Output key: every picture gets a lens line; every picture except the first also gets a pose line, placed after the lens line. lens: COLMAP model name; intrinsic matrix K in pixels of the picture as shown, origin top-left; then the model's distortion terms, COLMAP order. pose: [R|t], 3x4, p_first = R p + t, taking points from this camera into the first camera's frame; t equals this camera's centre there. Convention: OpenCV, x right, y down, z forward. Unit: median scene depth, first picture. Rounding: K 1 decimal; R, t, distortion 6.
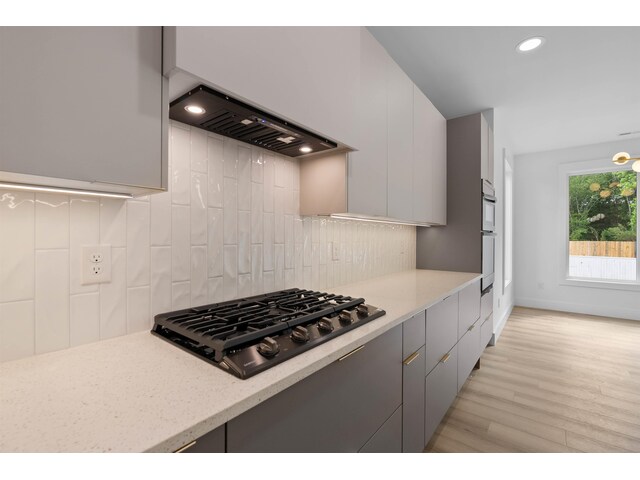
lens RADIAL K [[290.7, 0, 316.9], [0, 290.7, 236.4], [0, 0, 1]] dist [-0.011438, 0.002991]
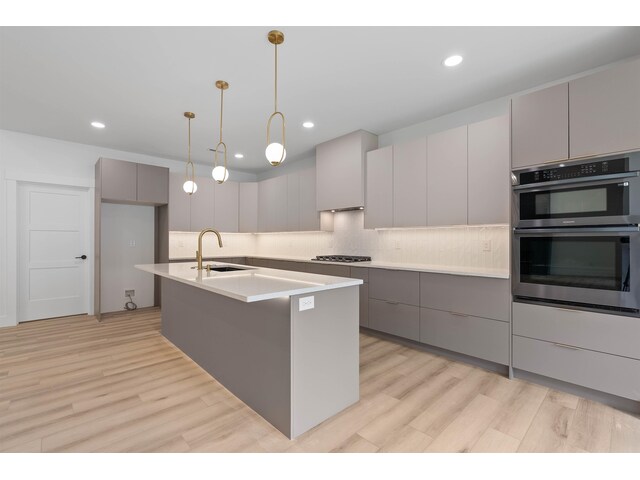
lens RADIAL K [[290.7, 0, 325.6], [0, 290.7, 240.6], [0, 0, 1]] dist [-0.011438, 0.002991]
pose [[-0.129456, -0.006106, -0.991566, 1.455415], [-0.000404, 0.999981, -0.006105, 0.022691], [0.991585, -0.000390, -0.129456, 0.508548]]
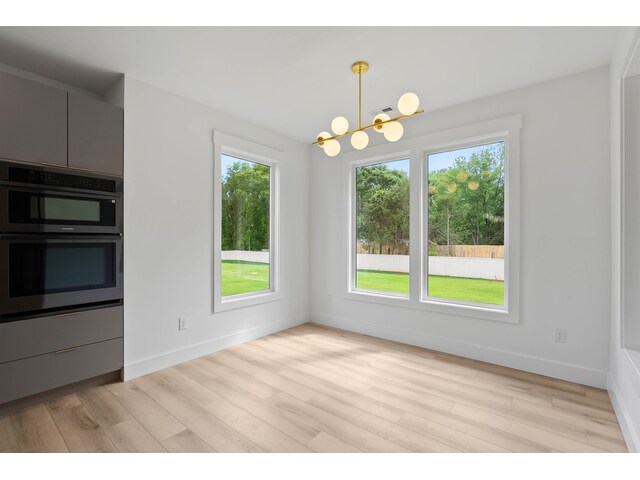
lens RADIAL K [[290.7, 0, 319.6], [0, 290.7, 240.1], [0, 0, 1]] dist [-0.011438, 0.002991]
pose [[0.999950, -0.005668, -0.008274, 1.308375], [0.005631, 0.999974, -0.004583, 0.006970], [0.008299, 0.004537, 0.999955, 0.267919]]
